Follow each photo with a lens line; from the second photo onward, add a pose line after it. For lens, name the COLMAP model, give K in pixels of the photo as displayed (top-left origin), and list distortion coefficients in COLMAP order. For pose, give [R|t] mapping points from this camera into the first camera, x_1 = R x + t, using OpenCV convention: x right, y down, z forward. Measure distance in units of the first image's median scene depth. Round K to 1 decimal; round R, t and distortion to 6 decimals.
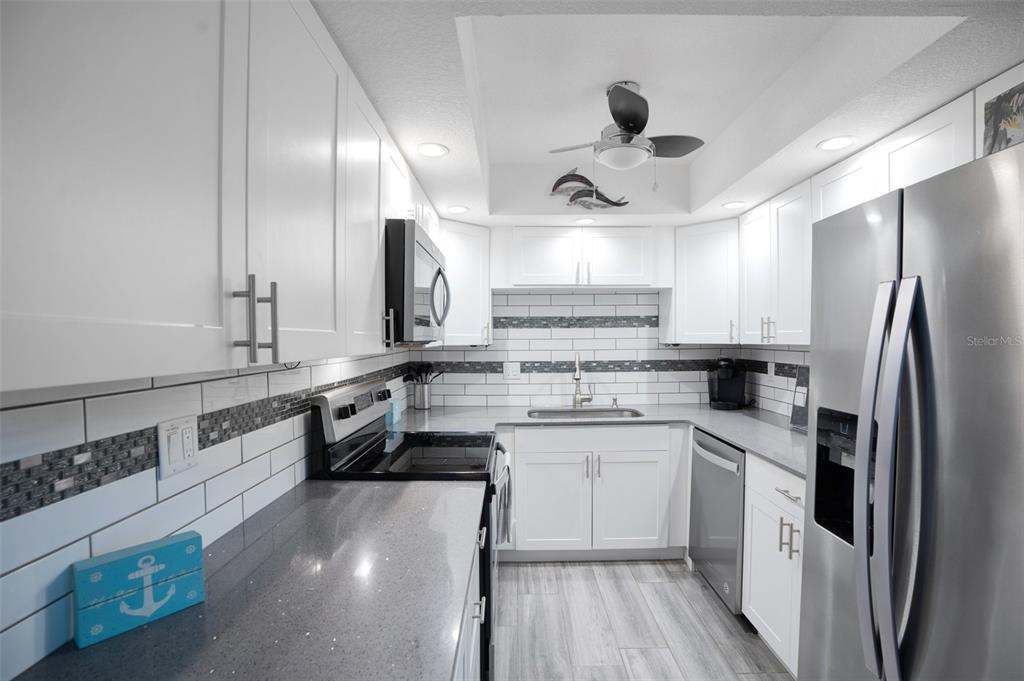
lens RADIAL K [[475.6, 0, 522.0], [0, 475.6, 338.2], [0, 0, 1]] dist [-0.067719, 0.023651]
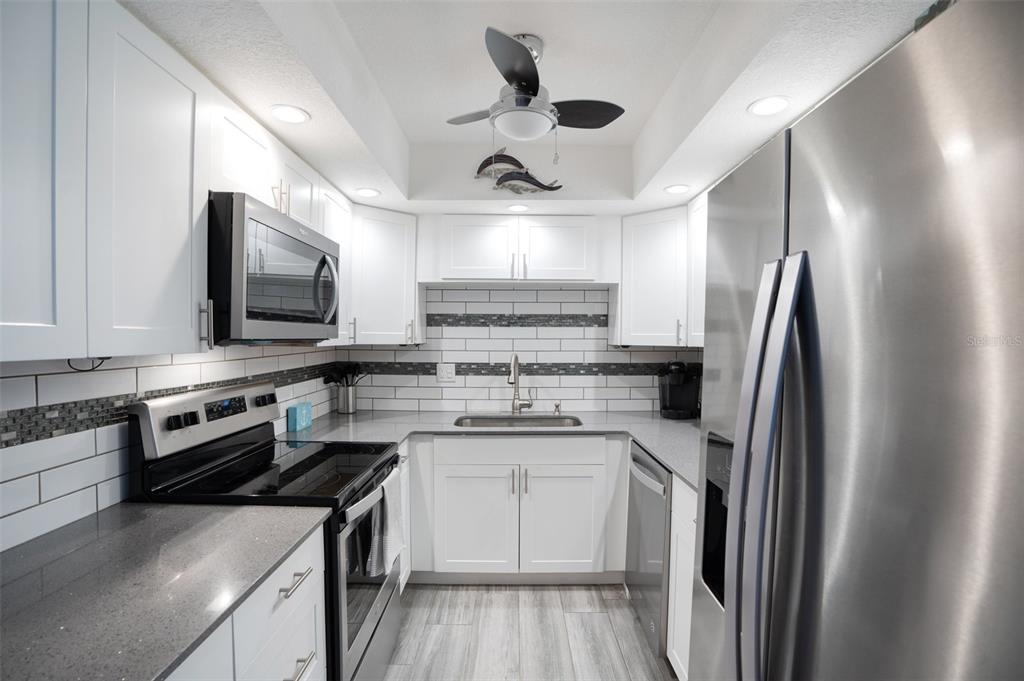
lens RADIAL K [[481.9, 0, 512.0], [0, 481.9, 340.5], [0, 0, 1]] dist [-0.070835, 0.024540]
pose [[0.999939, 0.011047, 0.000253, 0.130088], [-0.011048, 0.999921, 0.006000, -0.000877], [-0.000187, -0.006002, 0.999982, 0.090911]]
